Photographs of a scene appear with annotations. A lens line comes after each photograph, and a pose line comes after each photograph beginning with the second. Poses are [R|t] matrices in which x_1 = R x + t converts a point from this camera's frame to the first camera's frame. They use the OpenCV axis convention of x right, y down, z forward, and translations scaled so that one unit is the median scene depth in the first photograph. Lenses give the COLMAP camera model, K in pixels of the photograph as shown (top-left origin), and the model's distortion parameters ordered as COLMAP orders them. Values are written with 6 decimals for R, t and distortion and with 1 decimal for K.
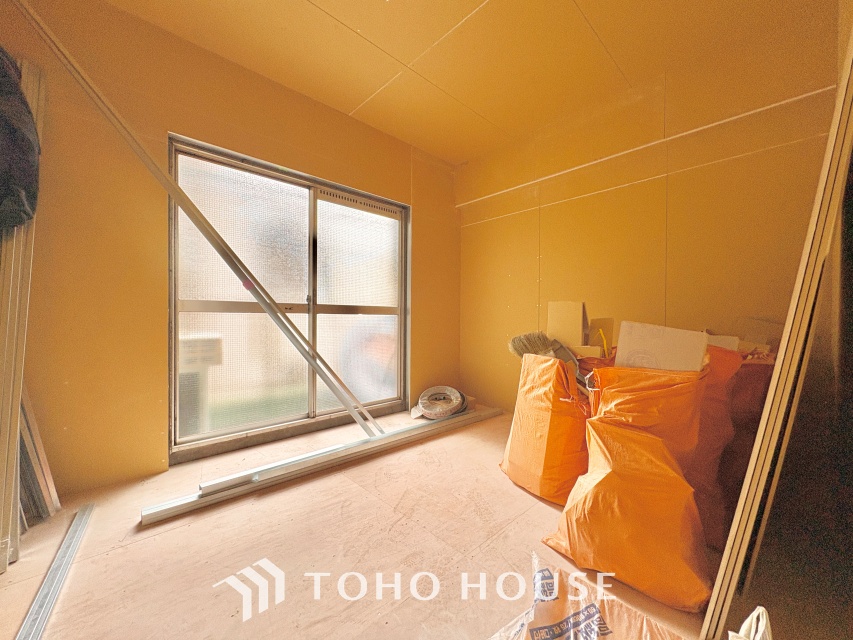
lens RADIAL K [[338.6, 0, 426.5], [0, 338.6, 320.0], [0, 0, 1]] dist [-0.000445, 0.000043]
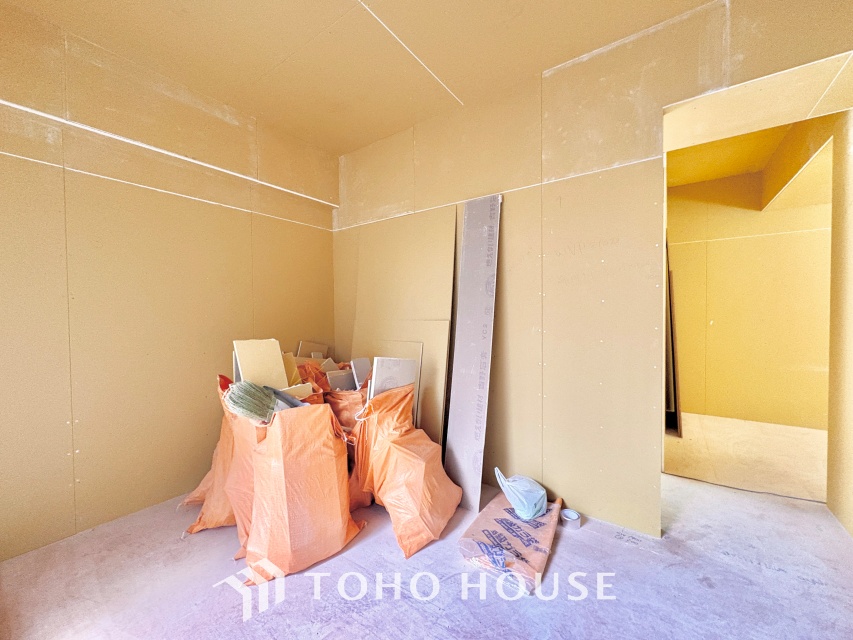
lens RADIAL K [[338.6, 0, 426.5], [0, 338.6, 320.0], [0, 0, 1]] dist [-0.000445, 0.000043]
pose [[-0.188676, -0.027898, 0.981643, -0.621928], [0.013933, 0.999420, 0.031081, -0.153454], [-0.981941, 0.019541, -0.188178, 0.903430]]
